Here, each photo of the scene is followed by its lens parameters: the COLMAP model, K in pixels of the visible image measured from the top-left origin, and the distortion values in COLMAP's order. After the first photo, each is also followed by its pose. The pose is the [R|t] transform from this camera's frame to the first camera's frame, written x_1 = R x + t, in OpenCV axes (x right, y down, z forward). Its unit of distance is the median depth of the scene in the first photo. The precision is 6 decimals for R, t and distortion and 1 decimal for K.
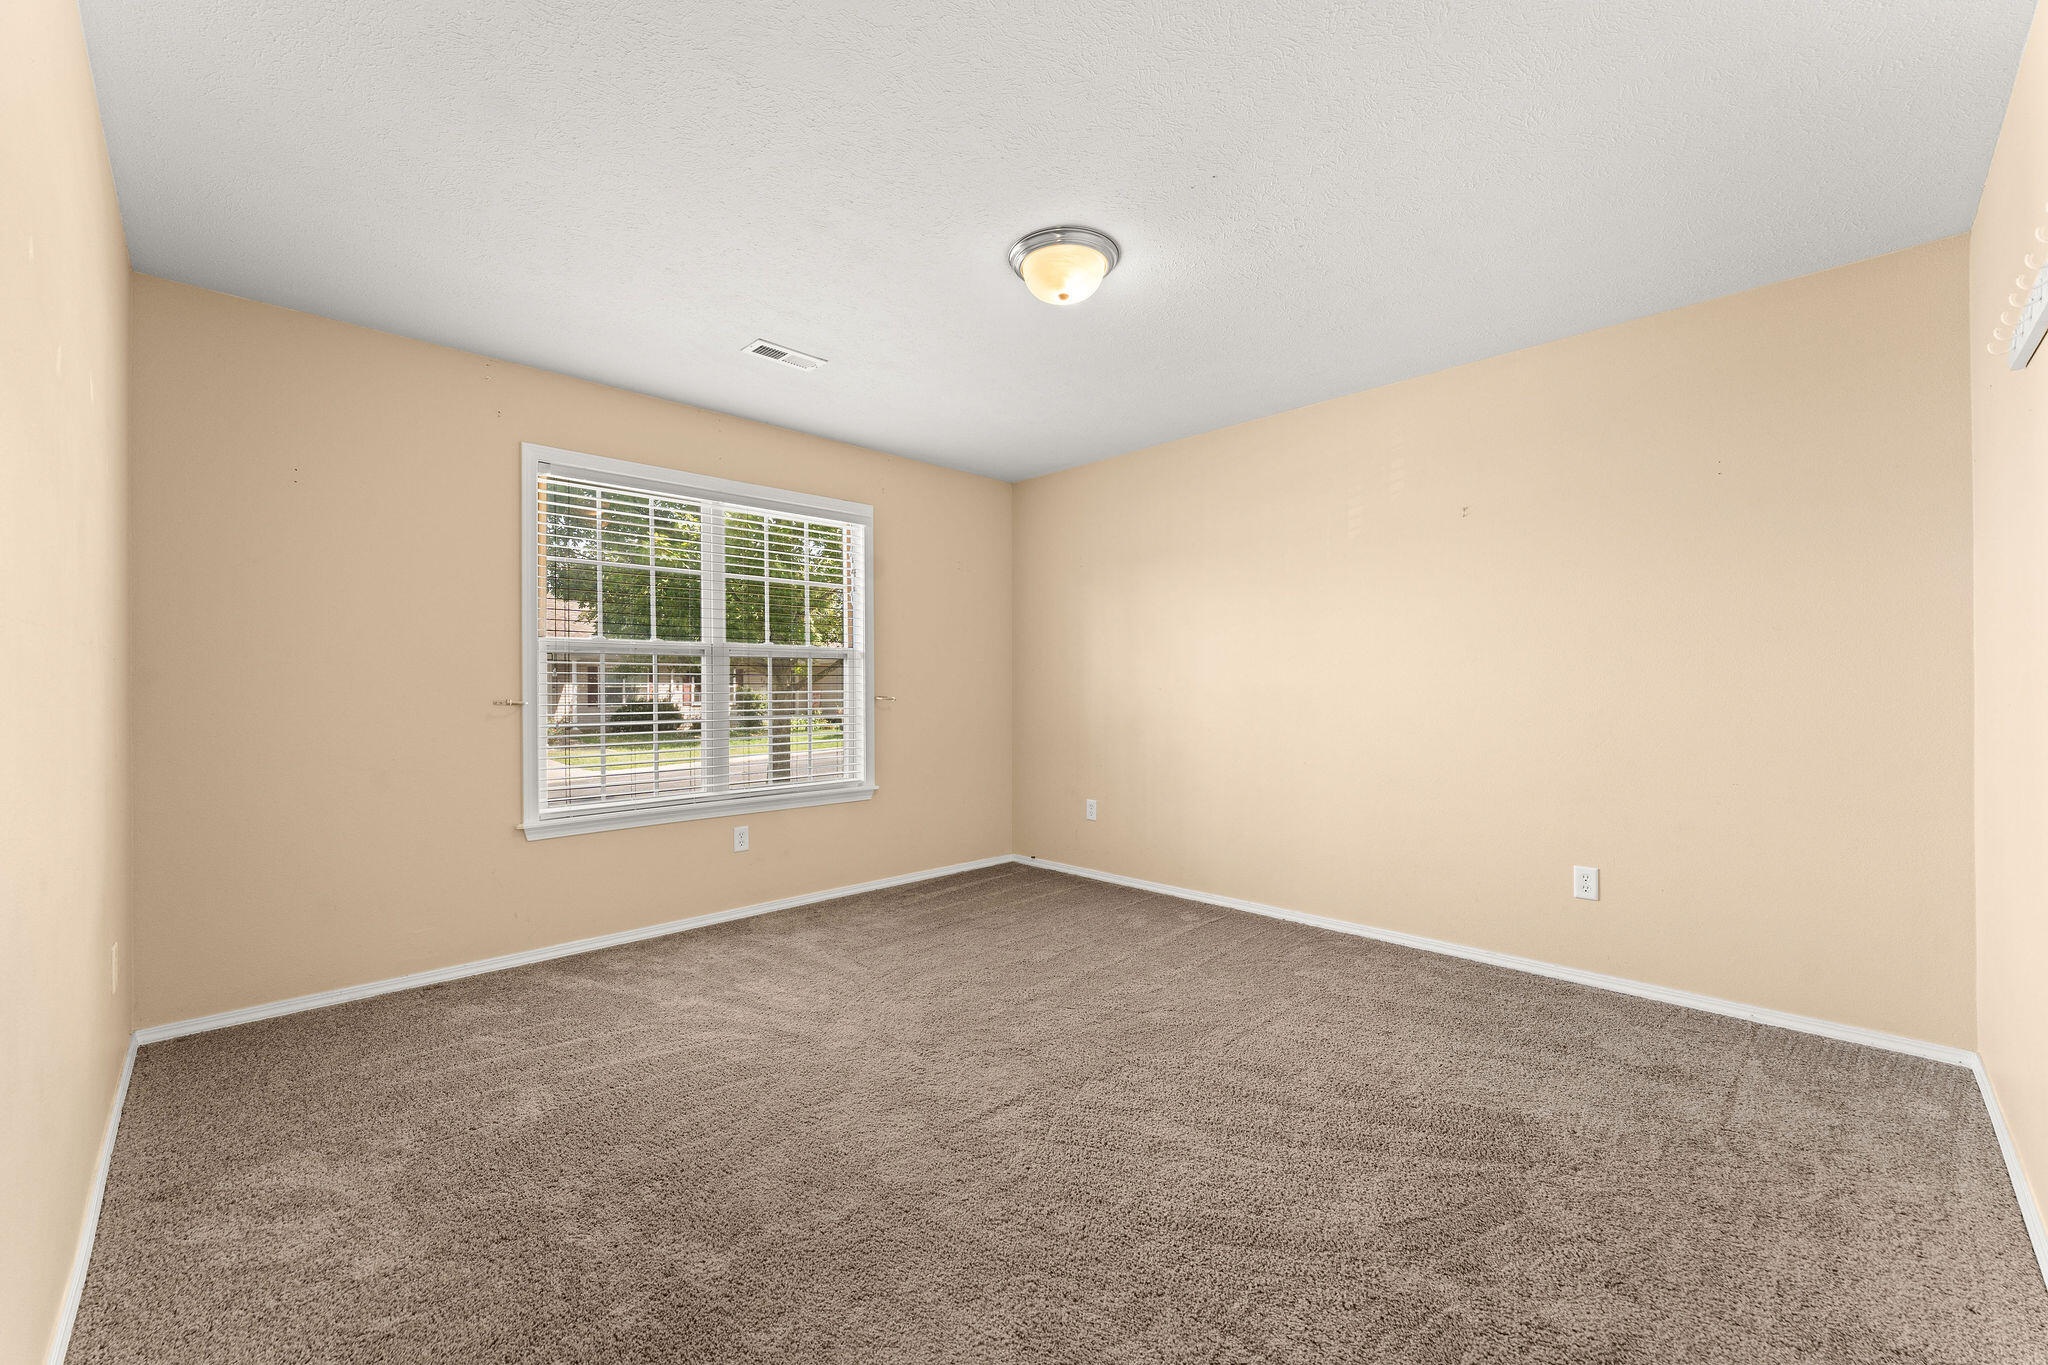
lens RADIAL K [[812.3, 0, 1025.1], [0, 812.3, 683.0], [0, 0, 1]] dist [0.000649, -0.000461]
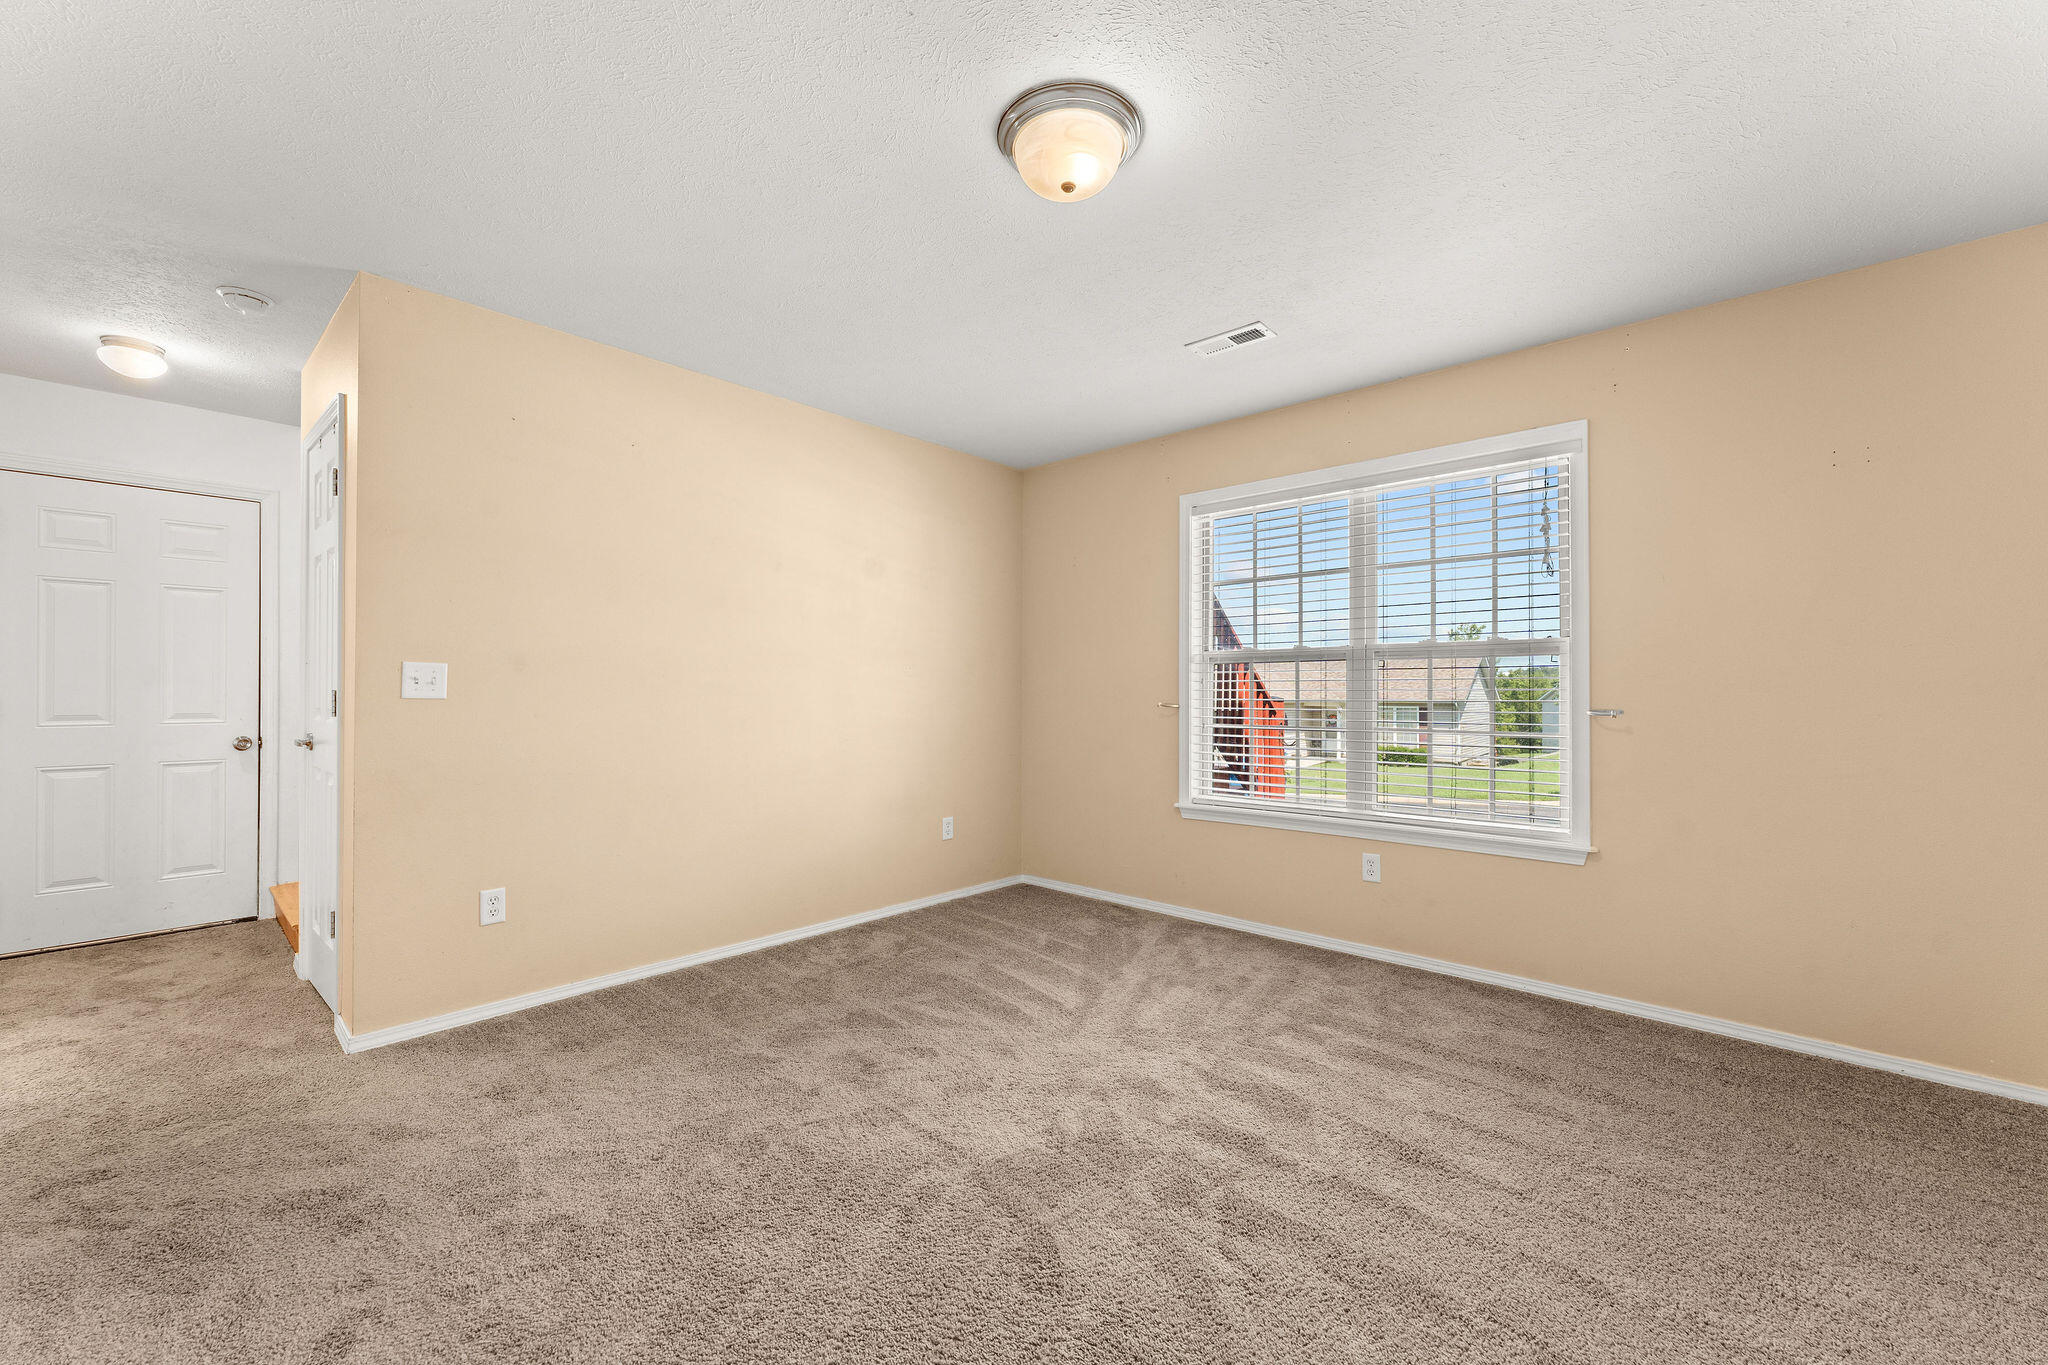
lens RADIAL K [[812.3, 0, 1025.7], [0, 812.3, 688.1], [0, 0, 1]] dist [0.000649, -0.000461]
pose [[0.058069, -0.005540, -0.998297, 0.603586], [0.001437, 0.999984, -0.005466, 0.003512], [0.998312, -0.001117, 0.058076, 0.689312]]
